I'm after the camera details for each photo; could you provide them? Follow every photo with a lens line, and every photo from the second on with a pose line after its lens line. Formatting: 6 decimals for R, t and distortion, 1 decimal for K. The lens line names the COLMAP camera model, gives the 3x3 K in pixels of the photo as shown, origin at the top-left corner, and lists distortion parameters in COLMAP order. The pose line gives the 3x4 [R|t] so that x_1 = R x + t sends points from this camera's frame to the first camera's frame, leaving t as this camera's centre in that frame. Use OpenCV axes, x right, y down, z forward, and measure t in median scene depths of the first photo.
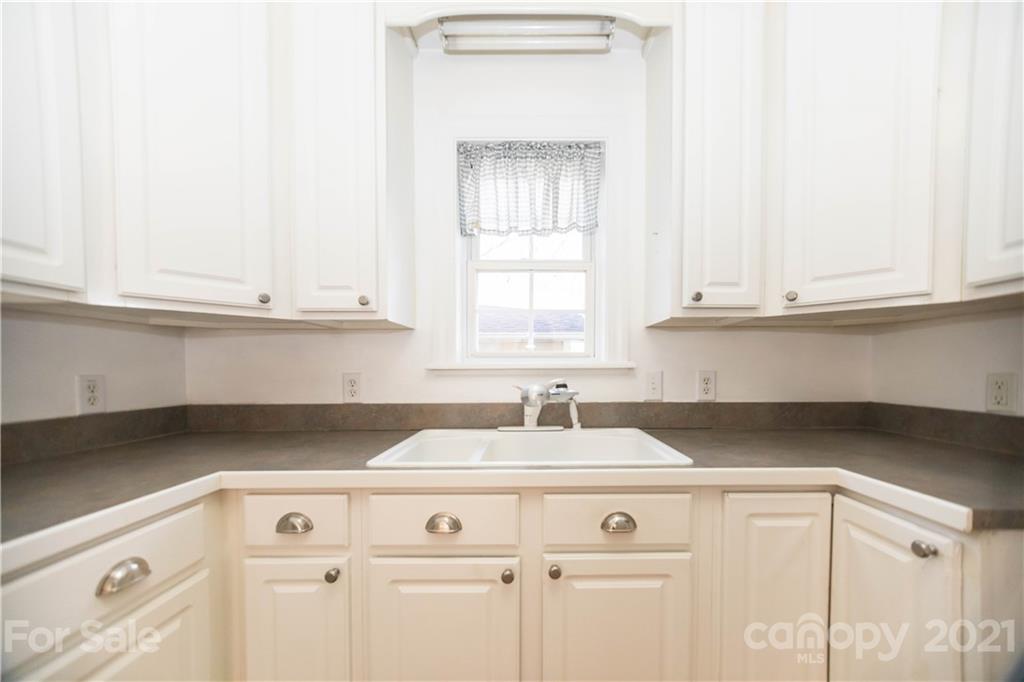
lens RADIAL K [[394.1, 0, 498.5], [0, 394.1, 379.2], [0, 0, 1]] dist [-0.001255, 0.003317]
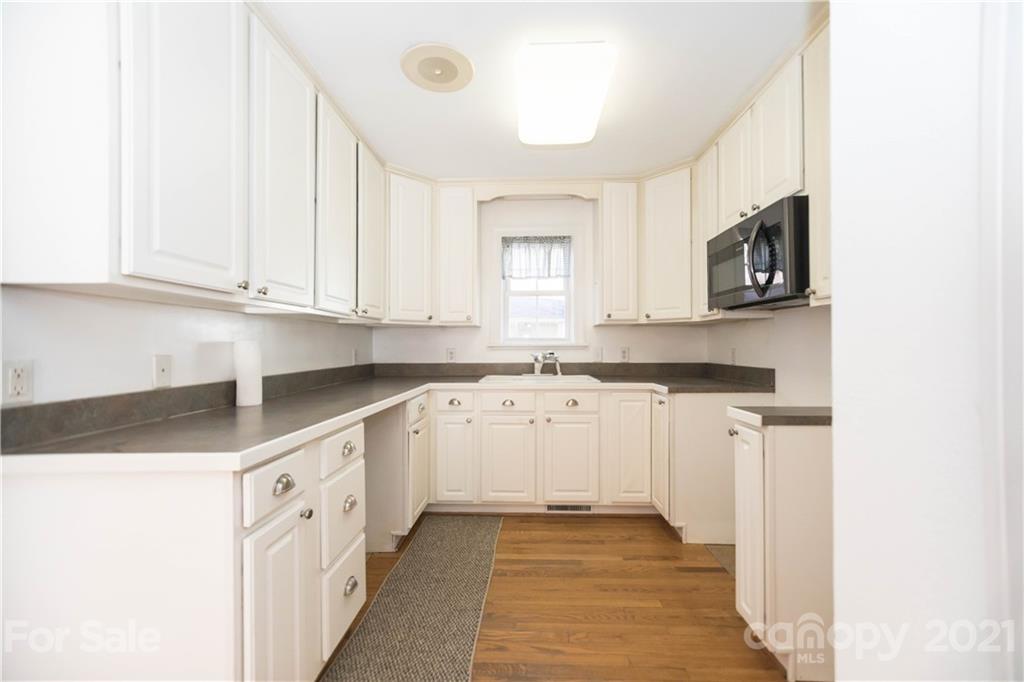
lens RADIAL K [[394.1, 0, 514.3], [0, 394.1, 344.8], [0, 0, 1]] dist [-0.001255, 0.003317]
pose [[0.999022, 0.000437, 0.044209, -0.132326], [0.000774, 0.999625, -0.027373, 0.022786], [-0.044204, 0.027381, 0.998647, -1.069538]]
